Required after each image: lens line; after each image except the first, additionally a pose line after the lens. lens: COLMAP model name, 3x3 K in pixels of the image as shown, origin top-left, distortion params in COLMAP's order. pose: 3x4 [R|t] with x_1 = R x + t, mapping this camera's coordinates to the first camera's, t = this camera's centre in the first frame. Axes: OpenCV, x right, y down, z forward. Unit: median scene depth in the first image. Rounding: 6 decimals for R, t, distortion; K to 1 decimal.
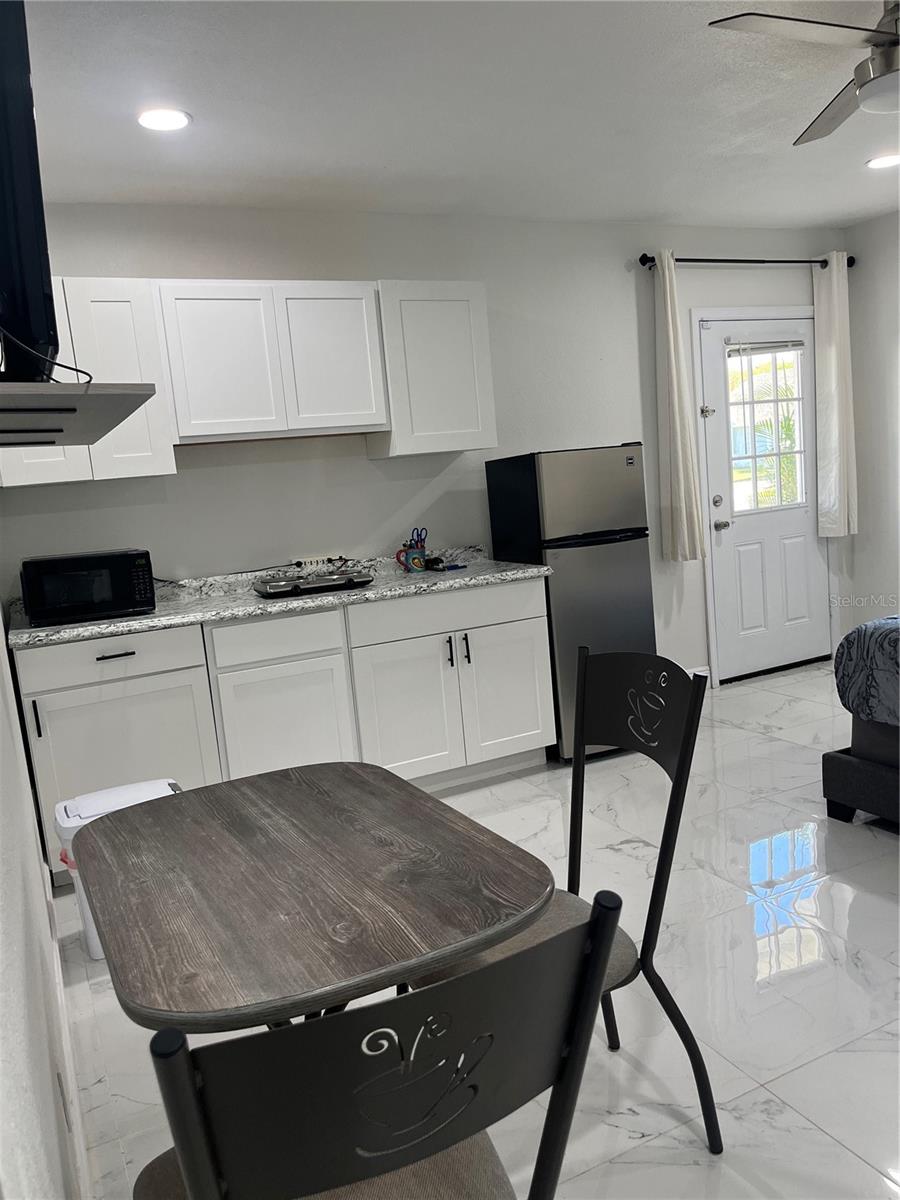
lens RADIAL K [[905.2, 0, 451.1], [0, 905.2, 608.3], [0, 0, 1]] dist [0.066687, -0.090363]
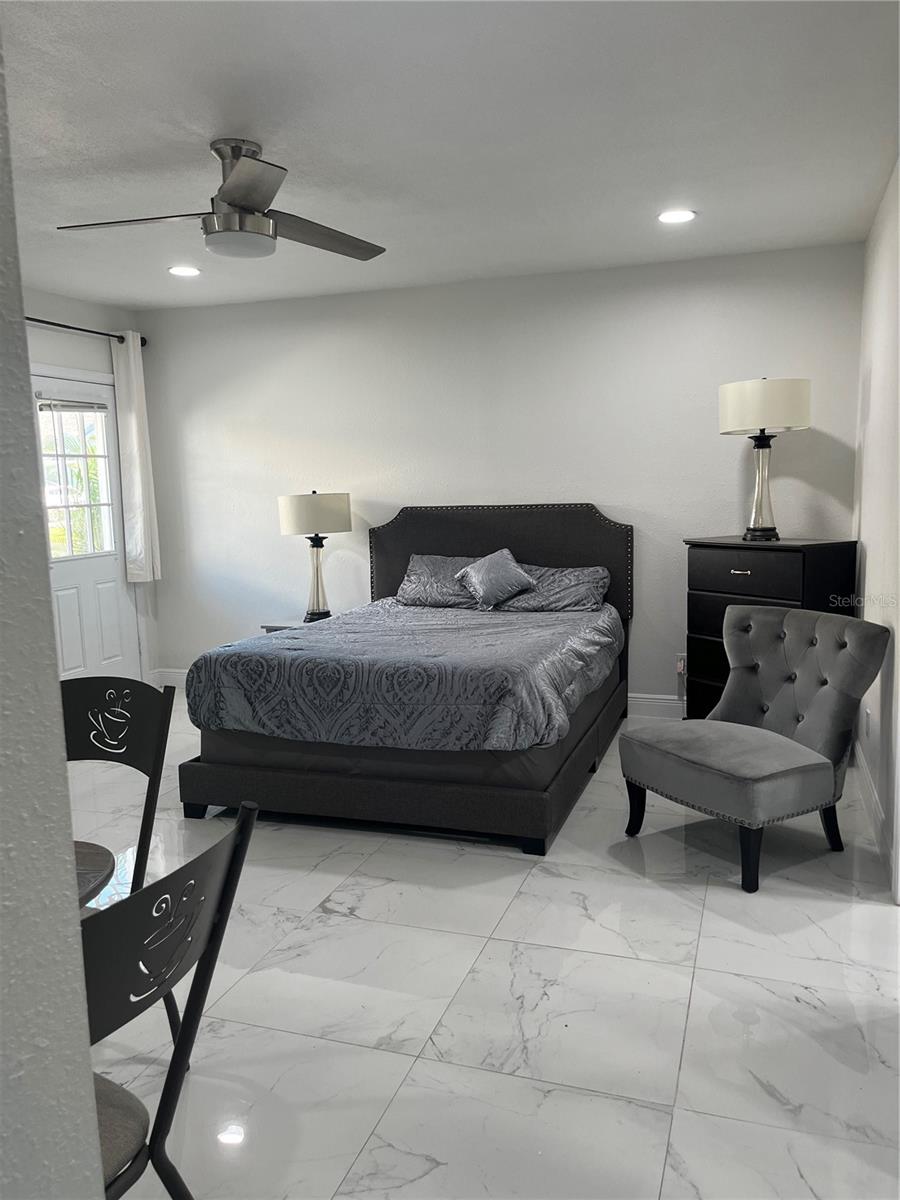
lens RADIAL K [[904.6, 0, 450.0], [0, 904.6, 600.0], [0, 0, 1]] dist [-0.003635, -0.000885]
pose [[0.713034, -0.014356, 0.700982, -0.087751], [0.056369, 0.997728, -0.036905, 0.005698], [-0.698860, 0.065828, 0.712223, -0.048989]]
